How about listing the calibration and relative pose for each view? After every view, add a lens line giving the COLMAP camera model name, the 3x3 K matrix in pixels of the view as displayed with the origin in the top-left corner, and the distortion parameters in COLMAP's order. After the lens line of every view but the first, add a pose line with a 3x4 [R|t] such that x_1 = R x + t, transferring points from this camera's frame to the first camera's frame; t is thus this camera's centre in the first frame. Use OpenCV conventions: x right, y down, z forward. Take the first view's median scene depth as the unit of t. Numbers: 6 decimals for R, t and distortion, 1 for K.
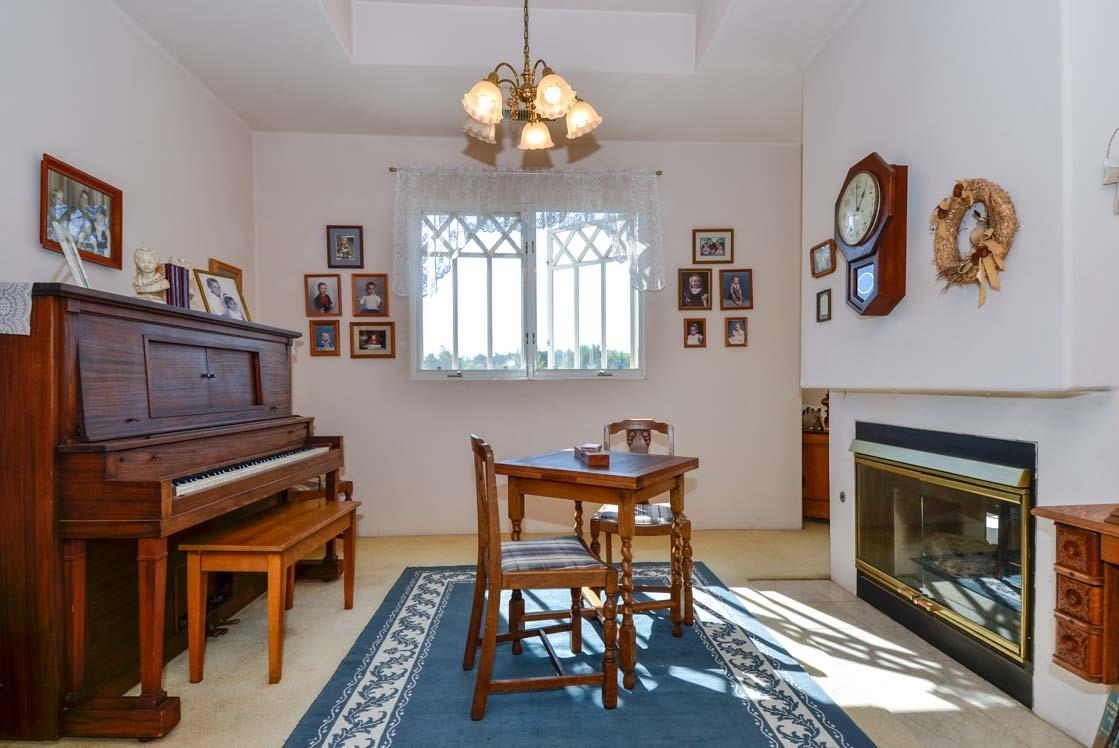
lens RADIAL K [[589.2, 0, 561.0], [0, 589.2, 389.6], [0, 0, 1]] dist [0.041858, -0.000244]
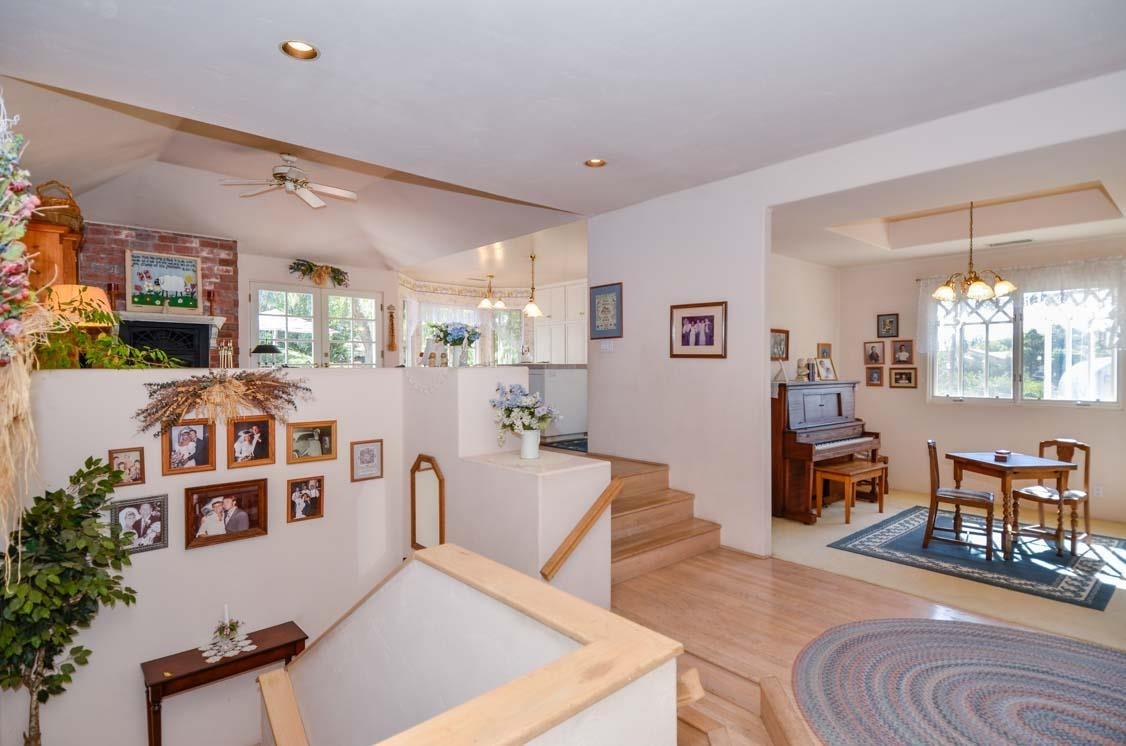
lens RADIAL K [[600.6, 0, 557.9], [0, 600.6, 369.1], [0, 0, 1]] dist [0.047397, -0.044155]
pose [[0.631799, 0.014744, -0.774992, 0.500997], [-0.012304, 0.999884, 0.008992, -0.133850], [0.775034, 0.003854, 0.631907, -1.082363]]
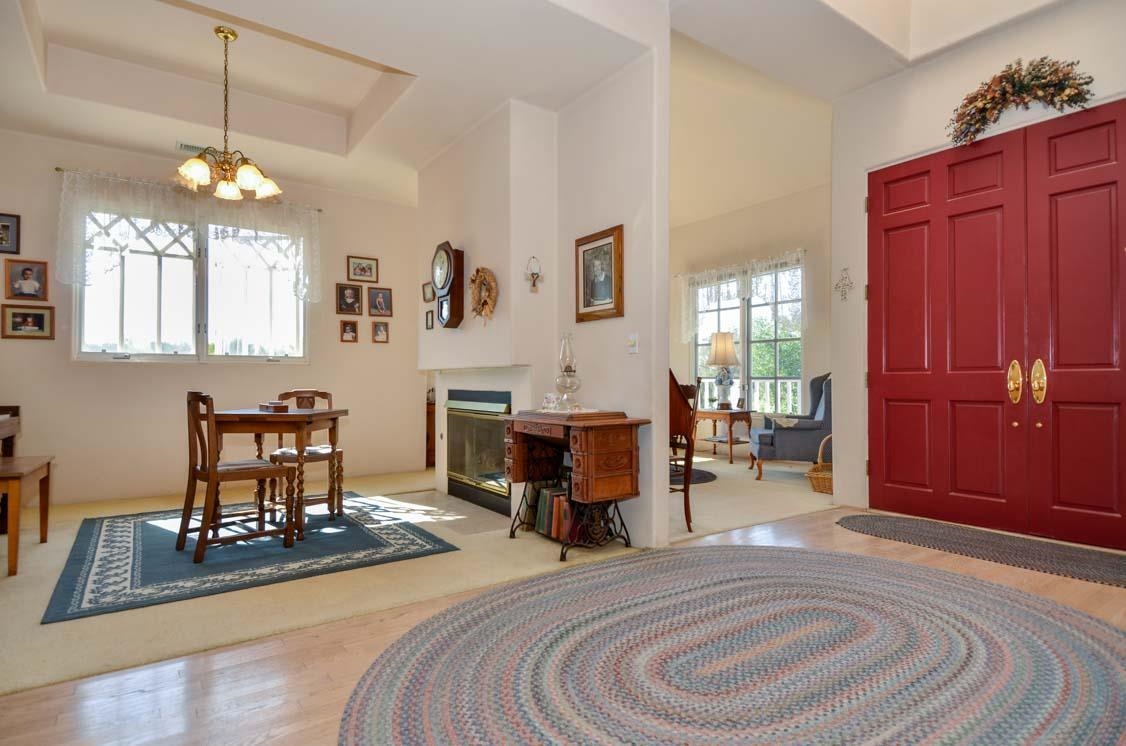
lens RADIAL K [[579.4, 0, 584.5], [0, 579.4, 376.4], [0, 0, 1]] dist [0.048583, -0.038252]
pose [[0.827545, 0.008860, 0.561330, -0.096709], [0.002300, 0.999814, -0.019172, 0.043043], [-0.561395, 0.017157, 0.827370, -0.512756]]
